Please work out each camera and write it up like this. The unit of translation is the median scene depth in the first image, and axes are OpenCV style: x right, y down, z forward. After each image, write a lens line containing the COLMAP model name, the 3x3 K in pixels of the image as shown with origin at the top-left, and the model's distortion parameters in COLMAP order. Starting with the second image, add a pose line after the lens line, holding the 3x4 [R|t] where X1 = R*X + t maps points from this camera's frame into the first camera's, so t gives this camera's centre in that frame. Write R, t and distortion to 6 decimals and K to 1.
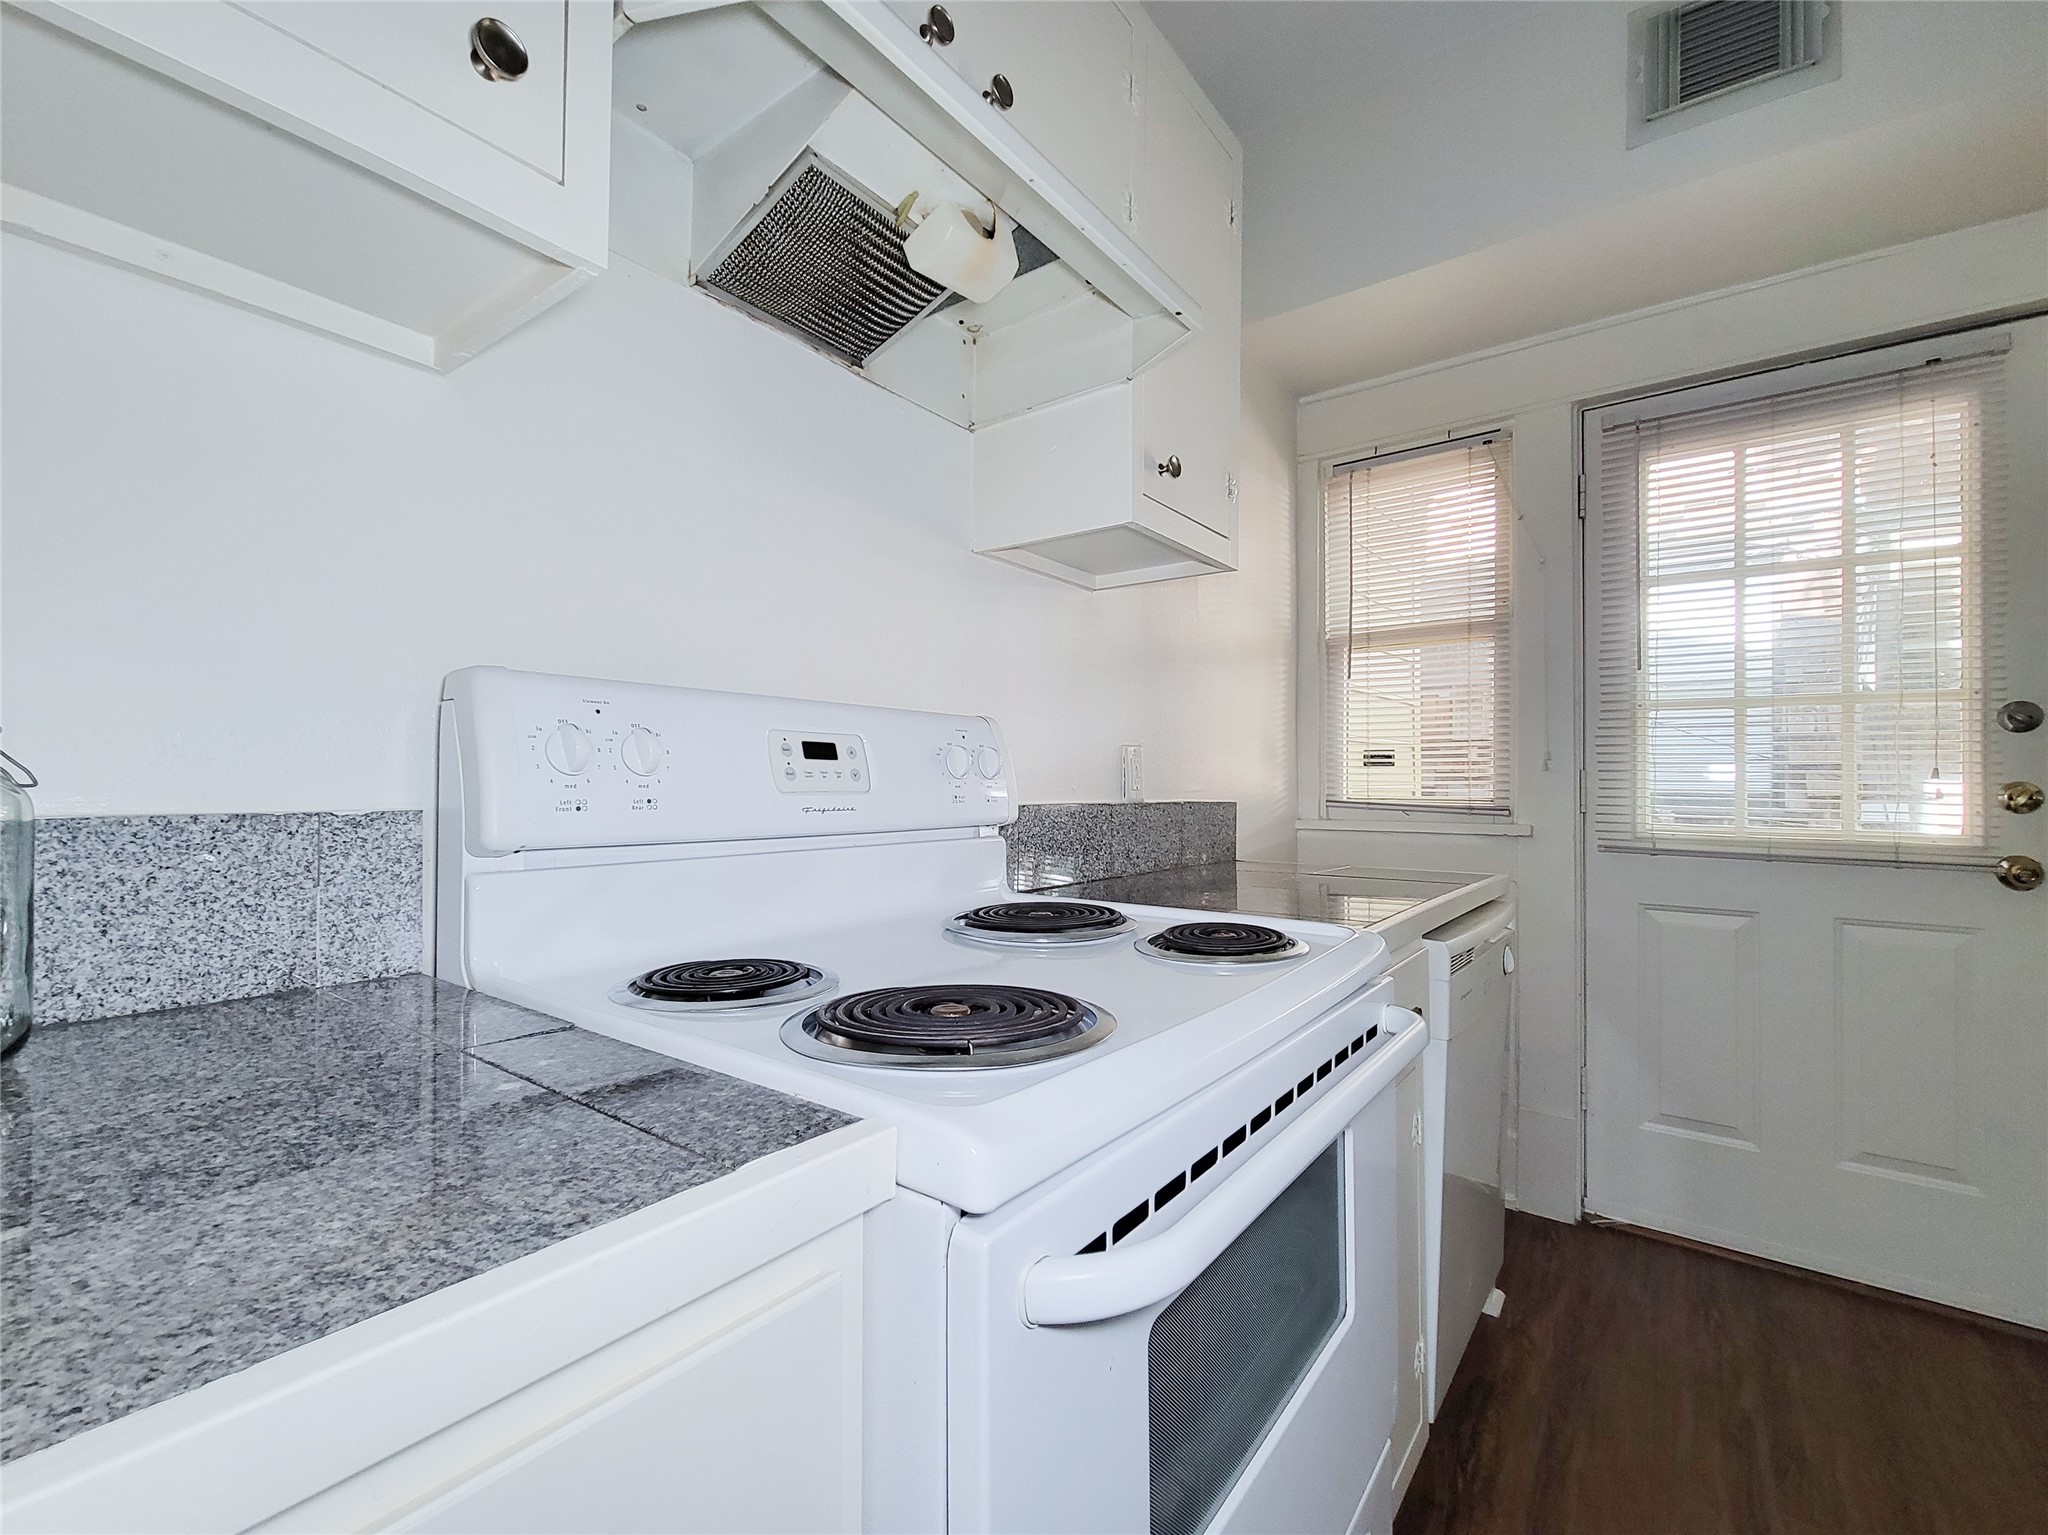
lens RADIAL K [[892.1, 0, 1021.9], [0, 892.1, 771.9], [0, 0, 1]] dist [0.001850, -0.000983]
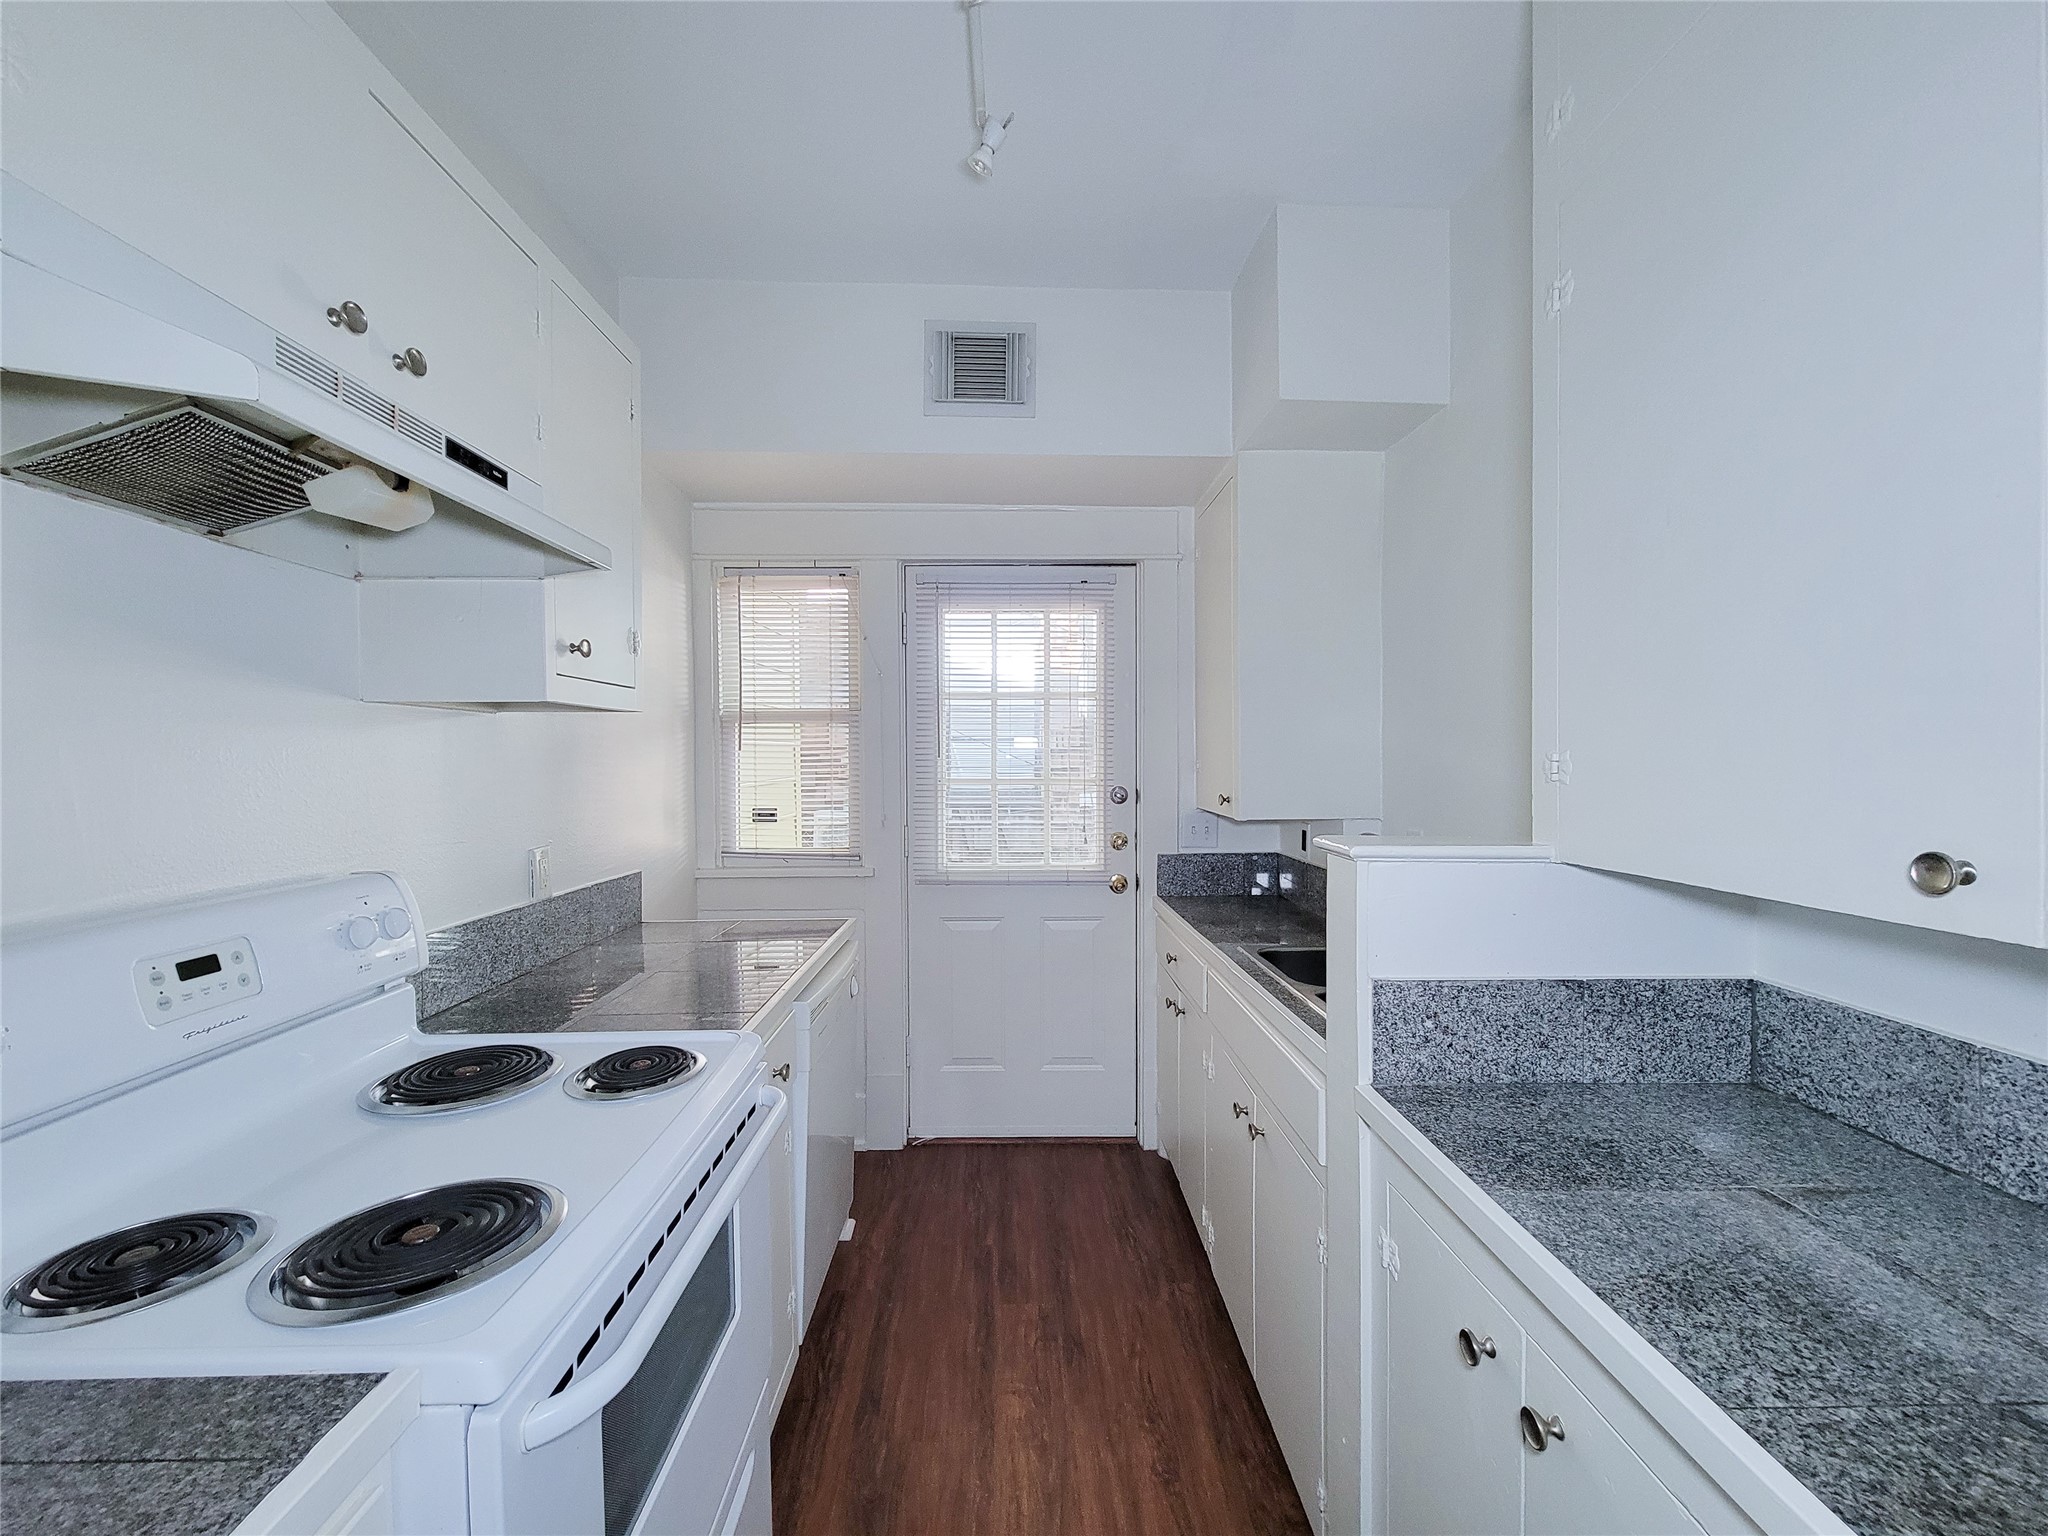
lens RADIAL K [[836.8, 0, 1026.6], [0, 836.8, 773.7], [0, 0, 1]] dist [0.002691, -0.002511]
pose [[0.780802, -0.020251, 0.624450, -0.049351], [0.001055, 0.999516, 0.031096, -0.154197], [-0.624777, -0.023621, 0.780446, -0.168460]]
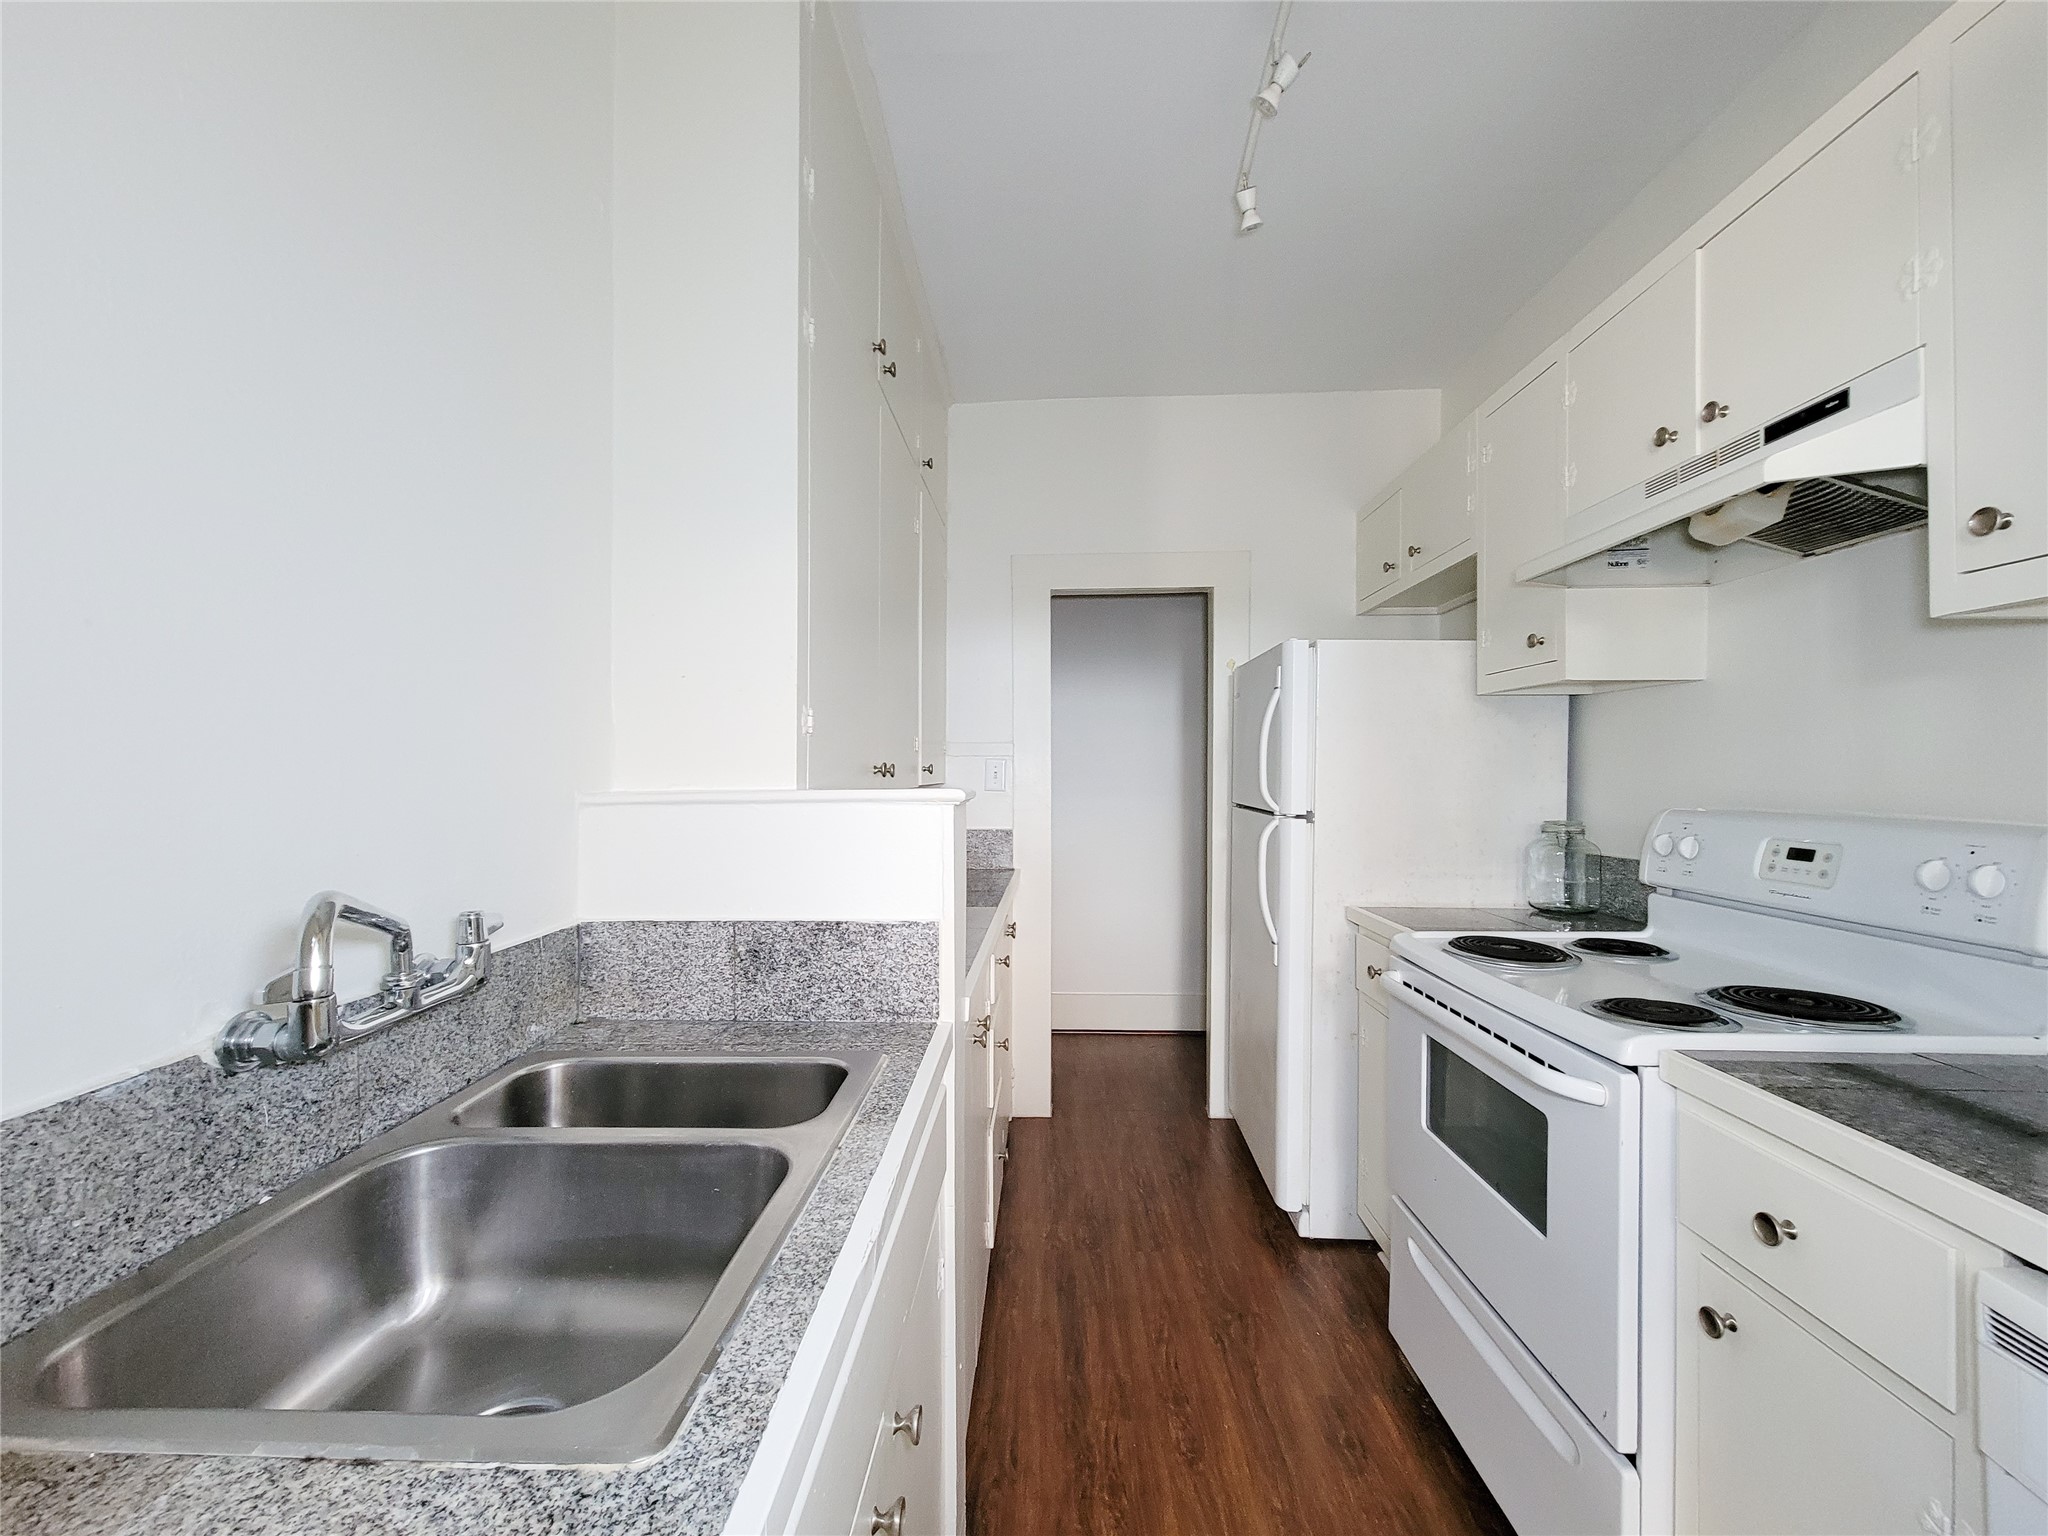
lens RADIAL K [[892.1, 0, 1021.9], [0, 892.1, 772.4], [0, 0, 1]] dist [0.001850, -0.000983]
pose [[-0.814015, -0.003035, -0.580835, 0.965445], [0.004302, 0.999927, -0.011255, -0.085534], [0.580827, -0.011661, -0.813943, 0.842732]]
